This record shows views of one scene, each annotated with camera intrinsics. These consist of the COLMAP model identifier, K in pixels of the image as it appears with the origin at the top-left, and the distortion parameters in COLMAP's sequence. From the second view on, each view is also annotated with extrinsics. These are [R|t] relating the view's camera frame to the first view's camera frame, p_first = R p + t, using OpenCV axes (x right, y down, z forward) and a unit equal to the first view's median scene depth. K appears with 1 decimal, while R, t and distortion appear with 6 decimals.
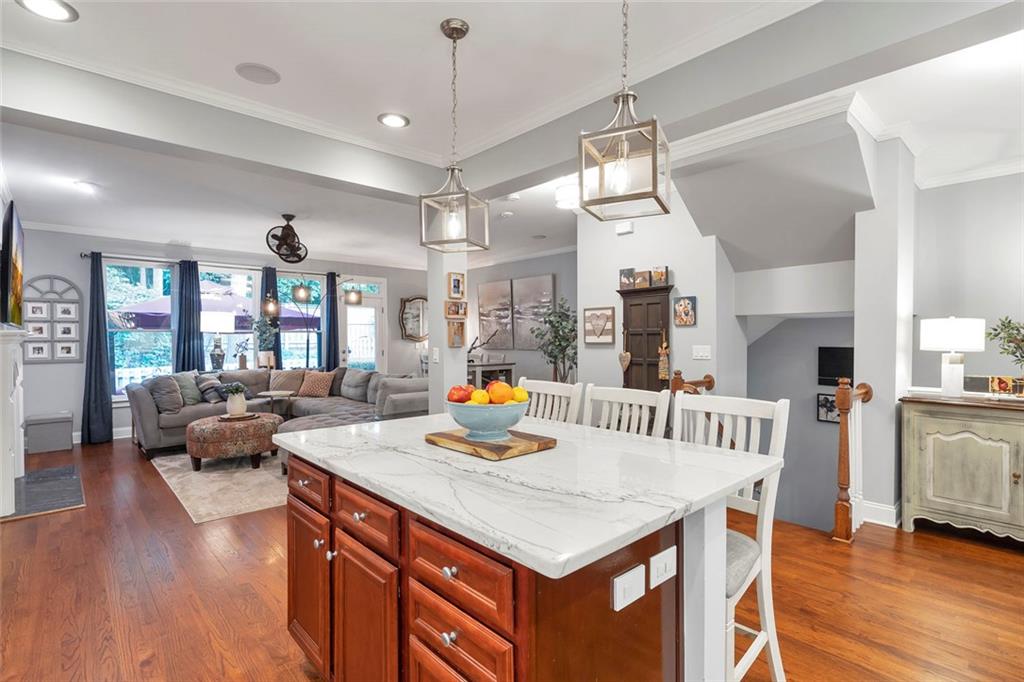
lens RADIAL K [[497.0, 0, 511.2], [0, 497.0, 340.7], [0, 0, 1]] dist [0.002381, -0.000668]
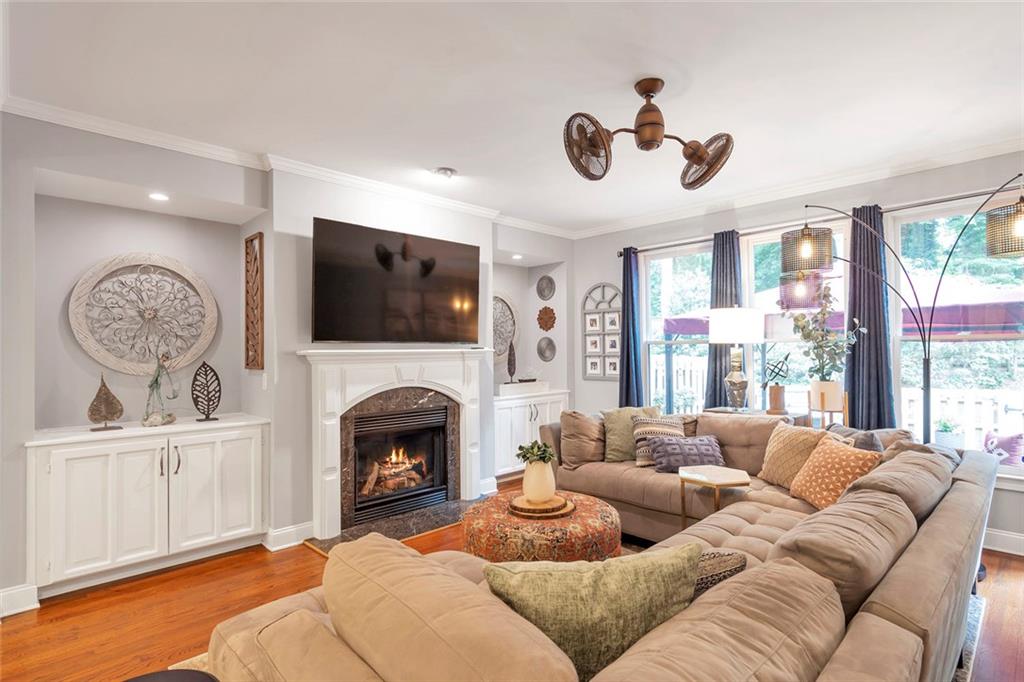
lens RADIAL K [[516.4, 0, 512.6], [0, 516.4, 345.1], [0, 0, 1]] dist [0.006396, -0.000173]
pose [[0.041530, -0.005034, -0.999125, 0.006017], [0.002217, 0.999985, -0.004946, -0.014218], [0.999135, -0.002010, 0.041540, 0.777503]]
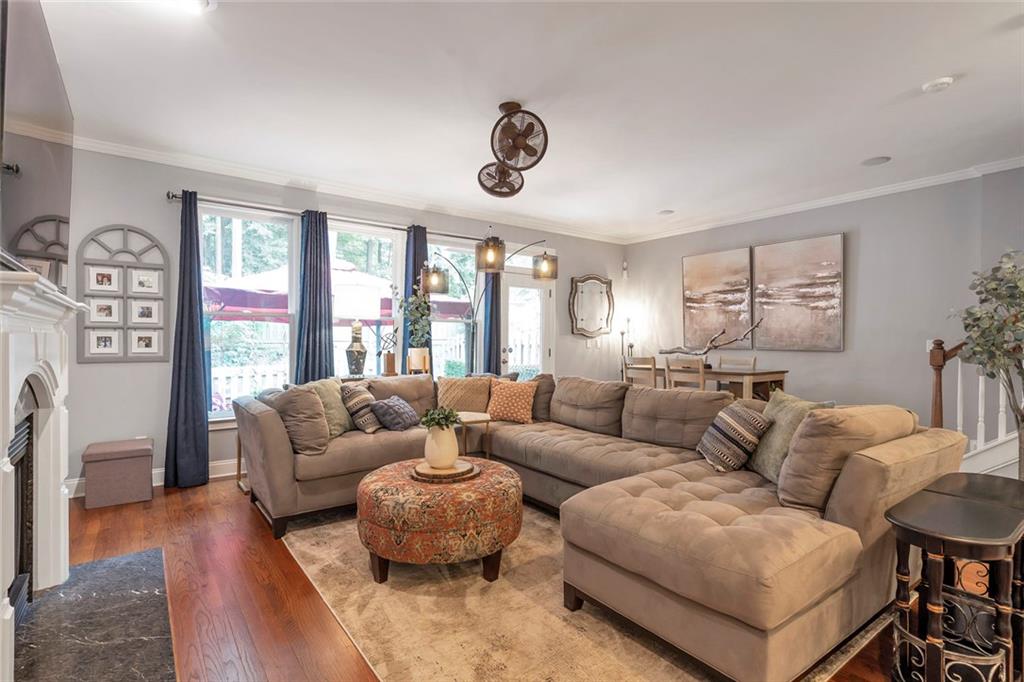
lens RADIAL K [[497.0, 0, 506.6], [0, 497.0, 340.7], [0, 0, 1]] dist [0.002381, -0.000668]
pose [[0.994830, 0.009048, -0.101155, -0.355841], [-0.009470, 0.999948, -0.003699, 0.014858], [0.101116, 0.004638, 0.994864, 0.398349]]
